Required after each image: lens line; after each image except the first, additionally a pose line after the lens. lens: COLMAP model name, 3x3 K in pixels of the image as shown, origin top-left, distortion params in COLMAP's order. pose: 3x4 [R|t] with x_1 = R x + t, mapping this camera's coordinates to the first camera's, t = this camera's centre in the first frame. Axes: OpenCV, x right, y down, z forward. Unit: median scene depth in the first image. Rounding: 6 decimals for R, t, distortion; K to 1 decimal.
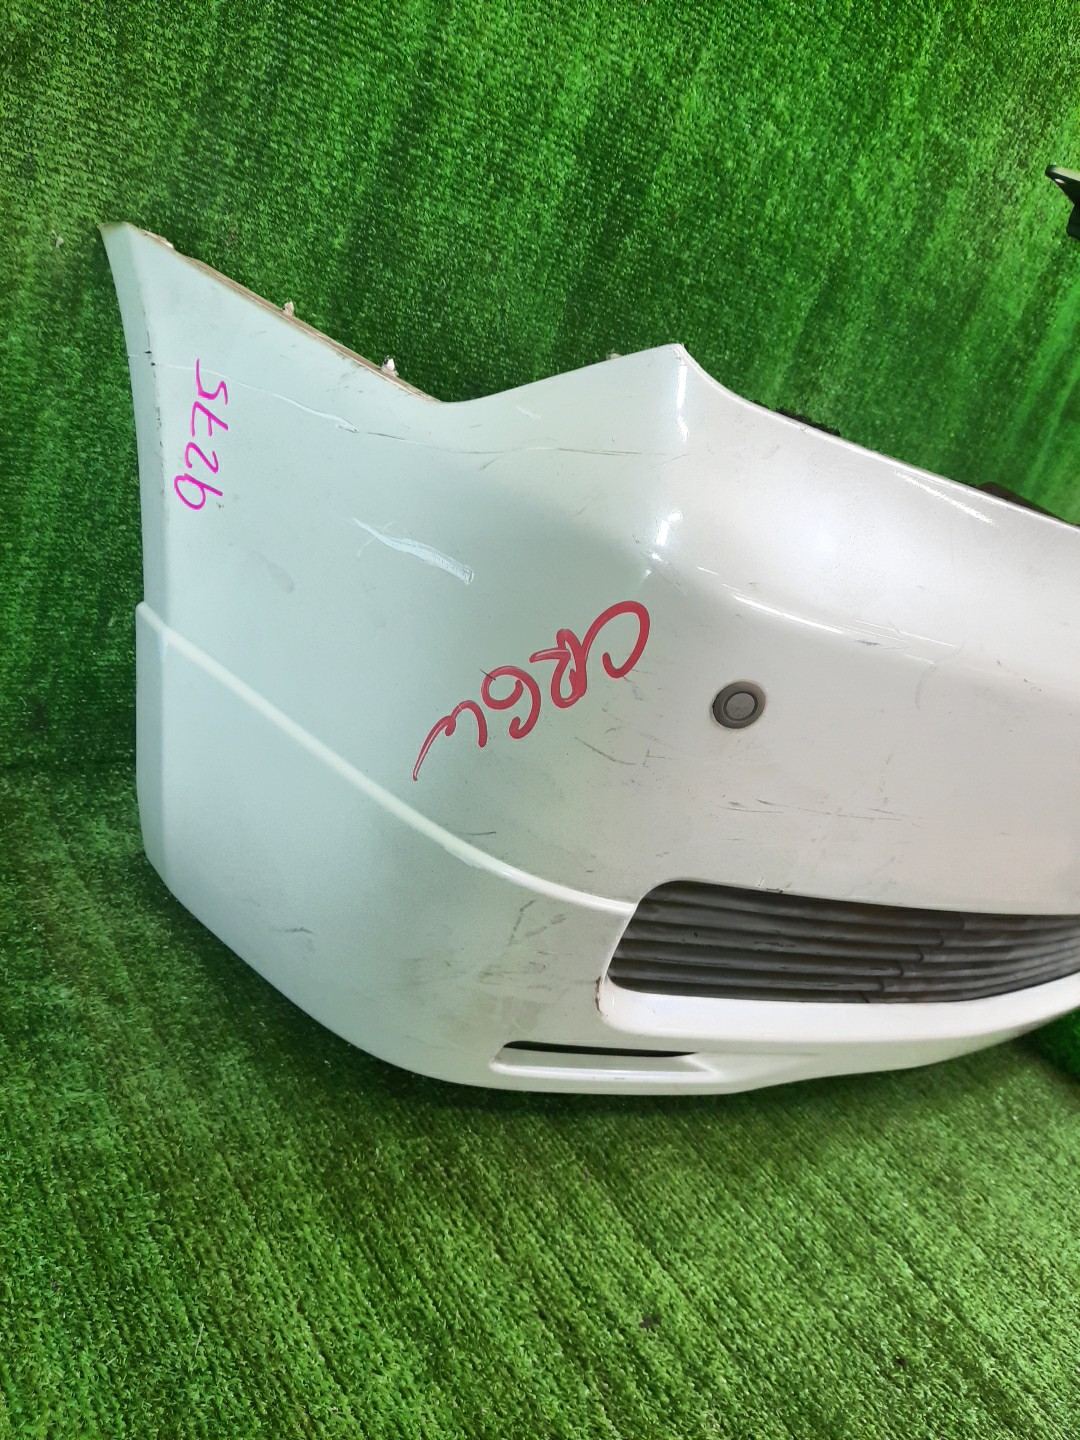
lens RADIAL K [[1057.5, 0, 540.0], [0, 1057.5, 720.0], [0, 0, 1]] dist [0.031449, -0.003743]
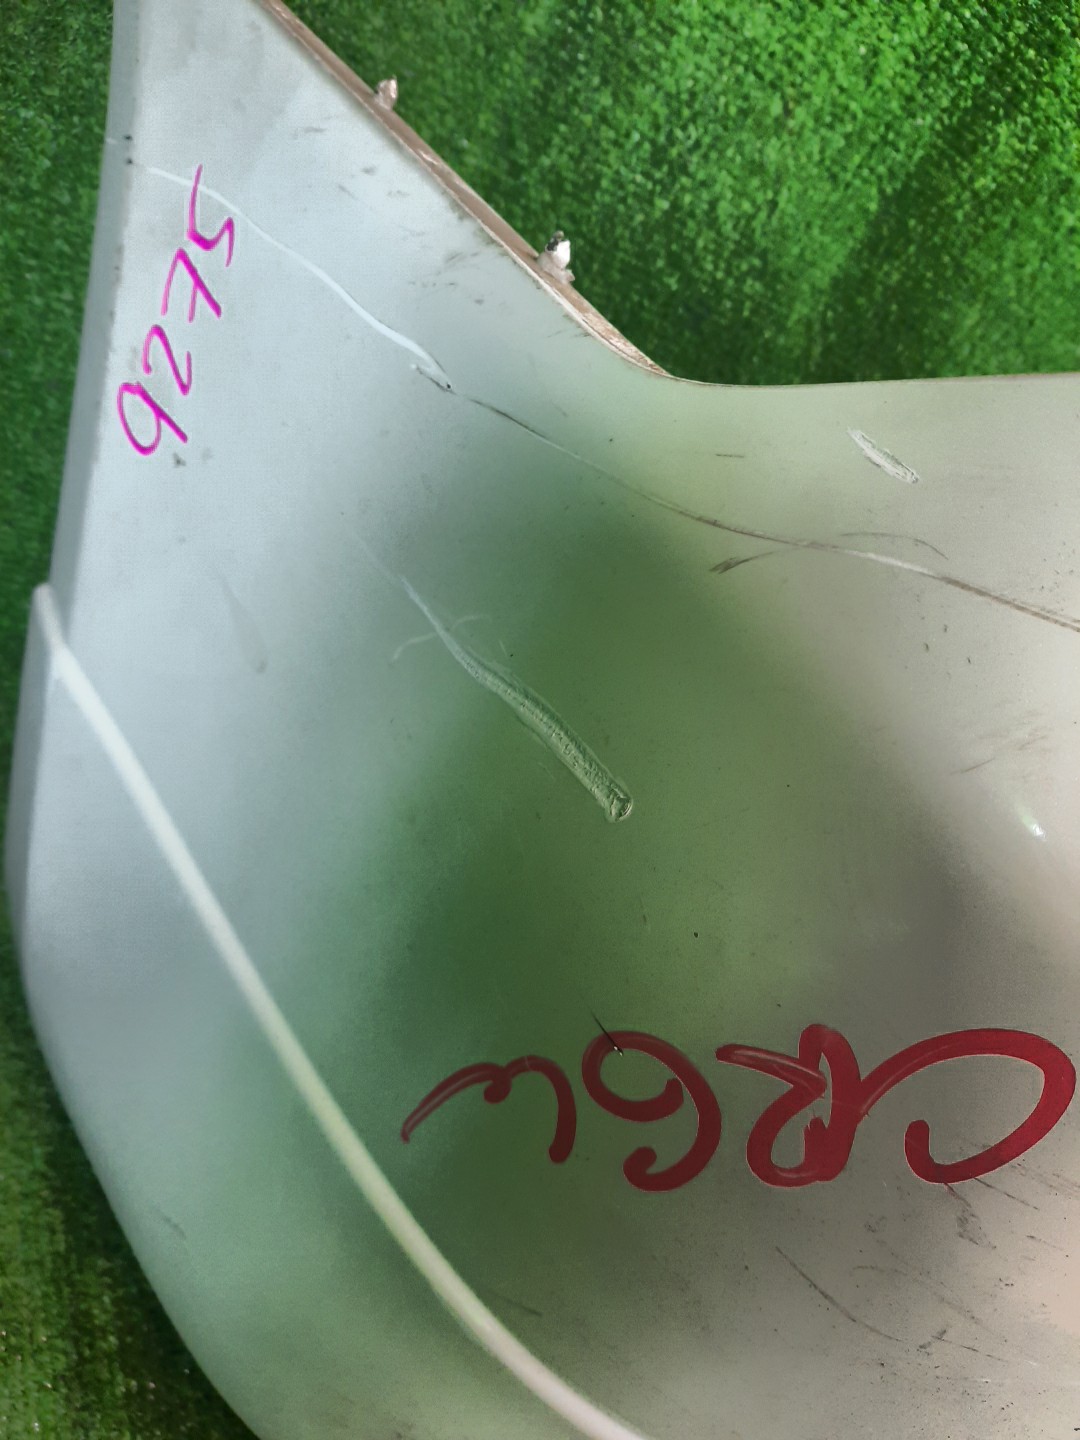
lens RADIAL K [[1095.3, 0, 540.0], [0, 1095.3, 720.0], [0, 0, 1]] dist [-0.000548, 0.006147]
pose [[0.967296, 0.241015, -0.079056, -0.049759], [-0.234947, 0.968805, 0.078842, -0.134602], [0.095592, -0.057689, 0.993748, 0.398955]]
